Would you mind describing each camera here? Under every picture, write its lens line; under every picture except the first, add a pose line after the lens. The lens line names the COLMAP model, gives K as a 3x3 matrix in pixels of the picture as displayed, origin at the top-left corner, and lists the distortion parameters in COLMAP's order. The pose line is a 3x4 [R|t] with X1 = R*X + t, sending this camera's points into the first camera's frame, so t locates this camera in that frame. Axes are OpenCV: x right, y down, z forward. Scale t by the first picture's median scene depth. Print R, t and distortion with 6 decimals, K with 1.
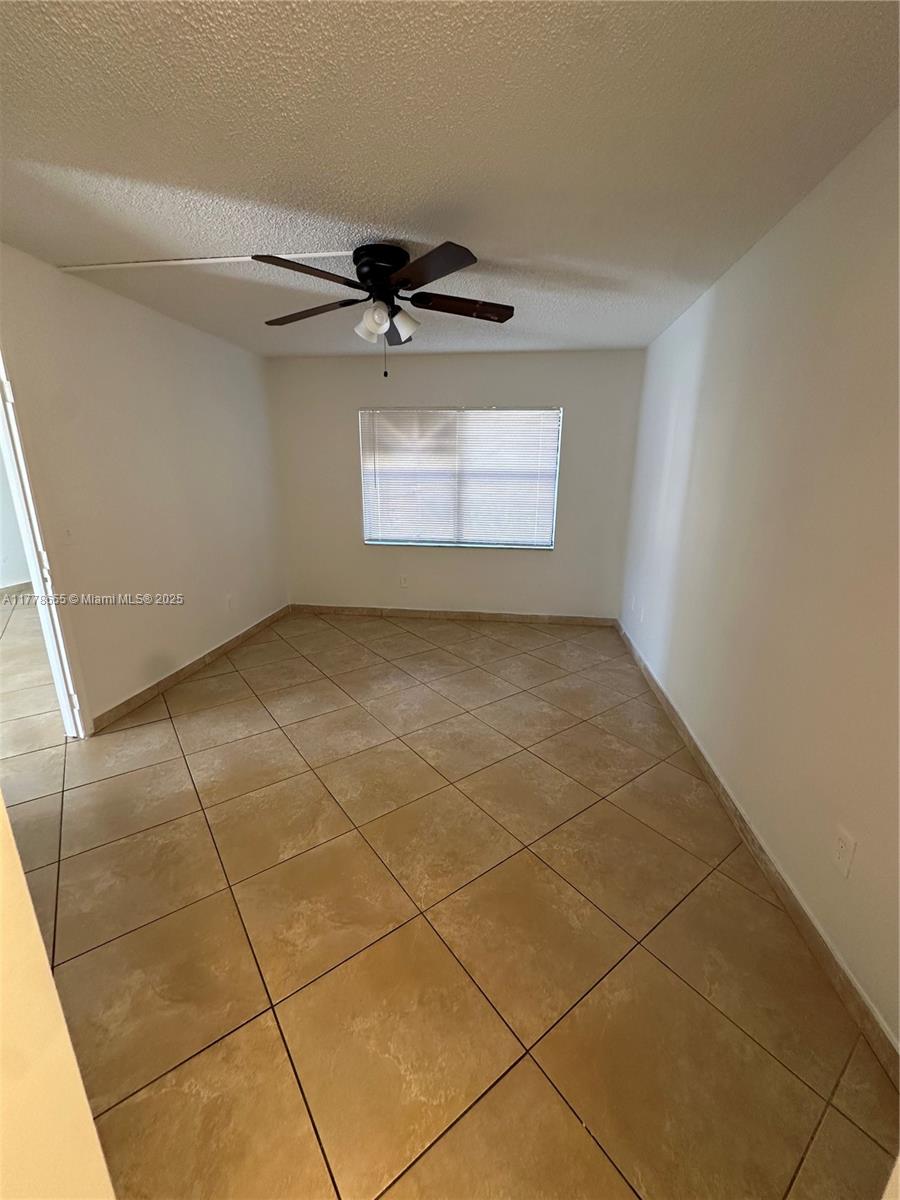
lens RADIAL K [[478.6, 0, 450.0], [0, 478.6, 600.0], [0, 0, 1]] dist [-0.000924, 0.000103]
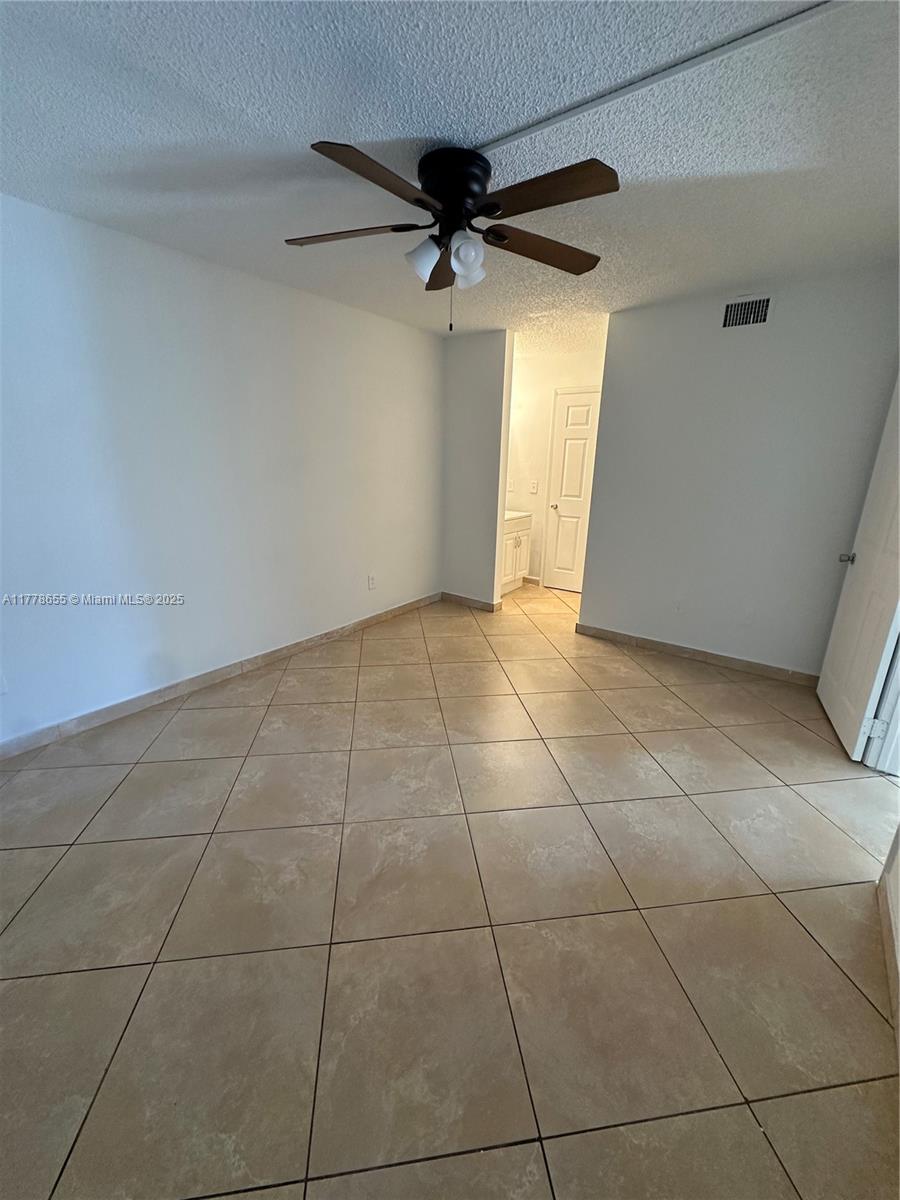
lens RADIAL K [[478.6, 0, 450.0], [0, 478.6, 600.0], [0, 0, 1]] dist [-0.000924, 0.000103]
pose [[-0.876319, -0.161742, 0.453768, -0.422974], [0.104974, 0.855200, 0.507556, -0.365237], [-0.470156, 0.492415, -0.732449, 1.349127]]
